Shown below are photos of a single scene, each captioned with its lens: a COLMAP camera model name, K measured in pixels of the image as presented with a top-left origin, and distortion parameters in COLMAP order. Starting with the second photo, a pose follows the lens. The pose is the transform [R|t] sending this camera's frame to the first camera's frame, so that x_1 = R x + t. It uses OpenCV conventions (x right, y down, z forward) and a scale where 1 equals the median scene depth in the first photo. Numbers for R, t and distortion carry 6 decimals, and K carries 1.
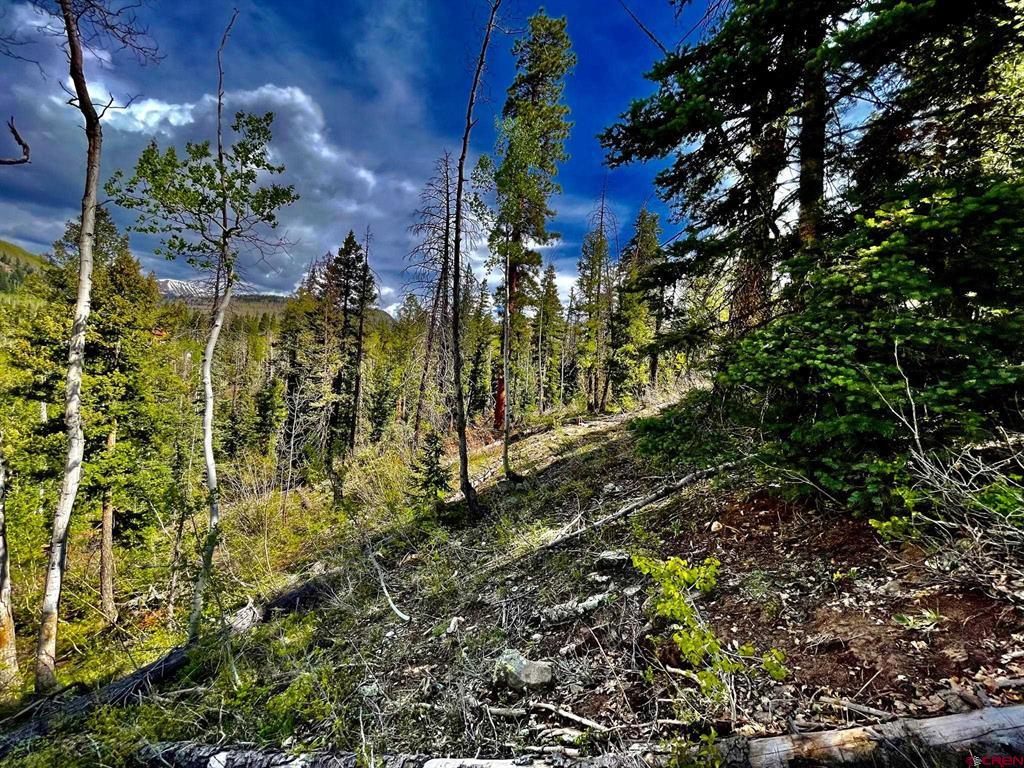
lens RADIAL K [[406.7, 0, 512.0], [0, 406.7, 384.0], [0, 0, 1]] dist [-0.001299, -0.000200]
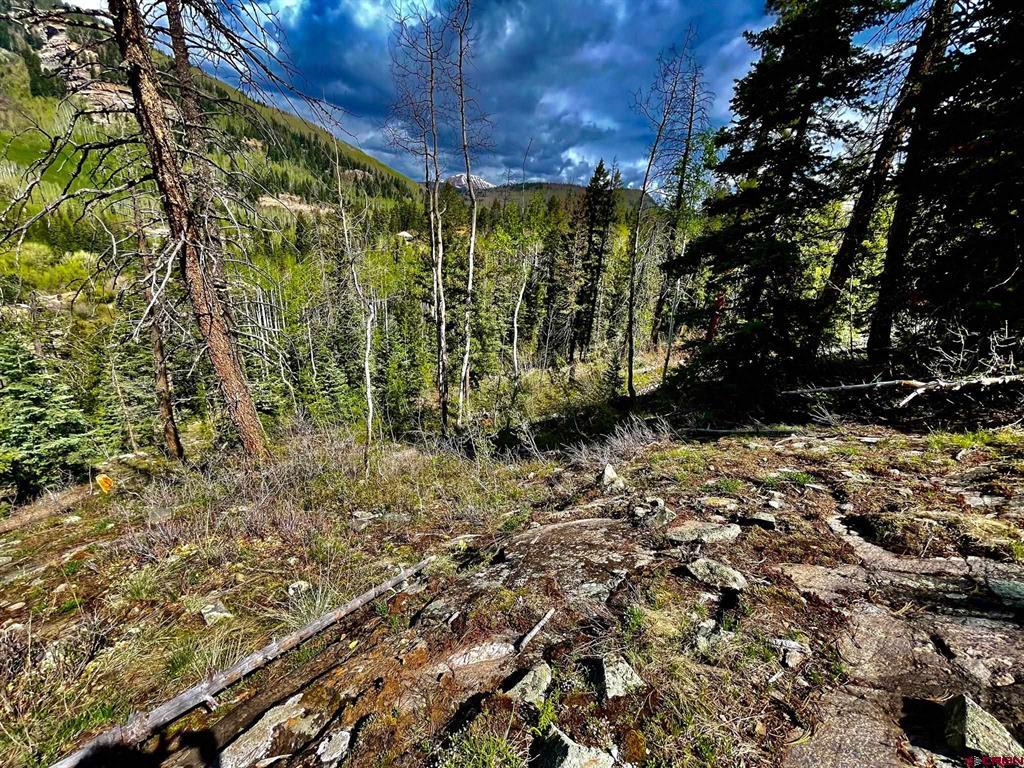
lens RADIAL K [[414.6, 0, 513.6], [0, 414.6, 383.9], [0, 0, 1]] dist [-0.001201, -0.000392]
pose [[0.835095, 0.169531, -0.523332, 0.139045], [-0.024508, 0.961850, 0.272478, -0.086864], [0.549560, -0.214719, 0.807391, -0.256945]]
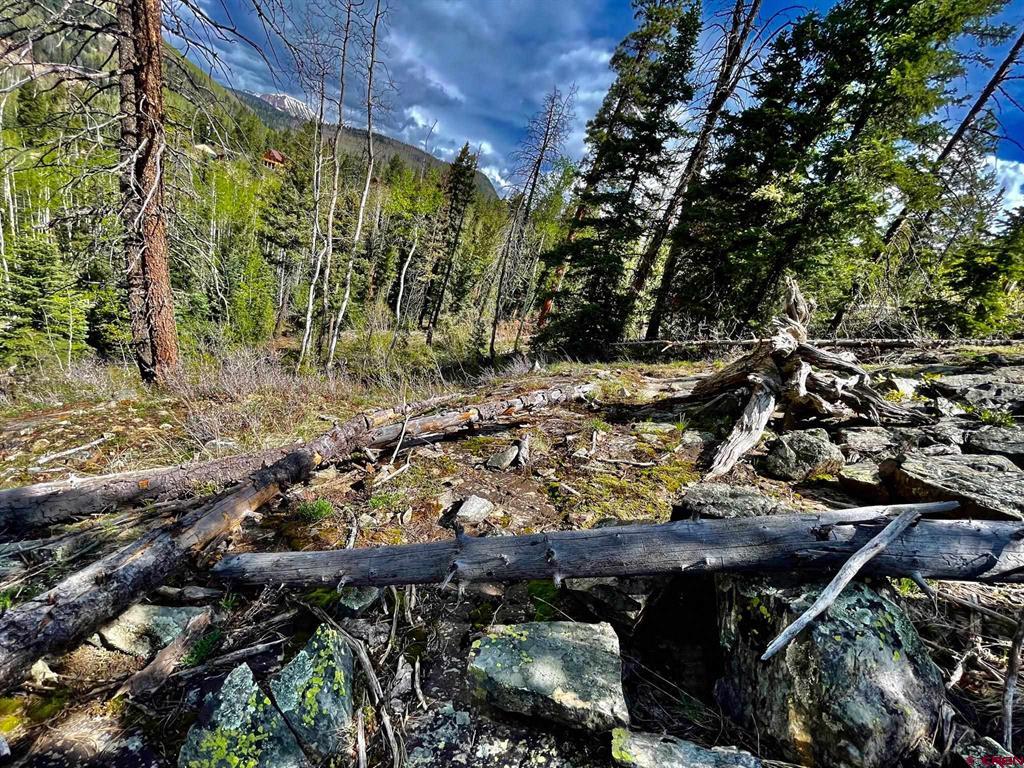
lens RADIAL K [[414.5, 0, 510.9], [0, 414.5, 385.0], [0, 0, 1]] dist [-0.000099, -0.000104]
pose [[0.953190, 0.271201, -0.133713, 0.117047], [-0.226315, 0.933146, 0.279320, -0.076355], [0.200526, -0.235983, 0.950842, -0.403468]]
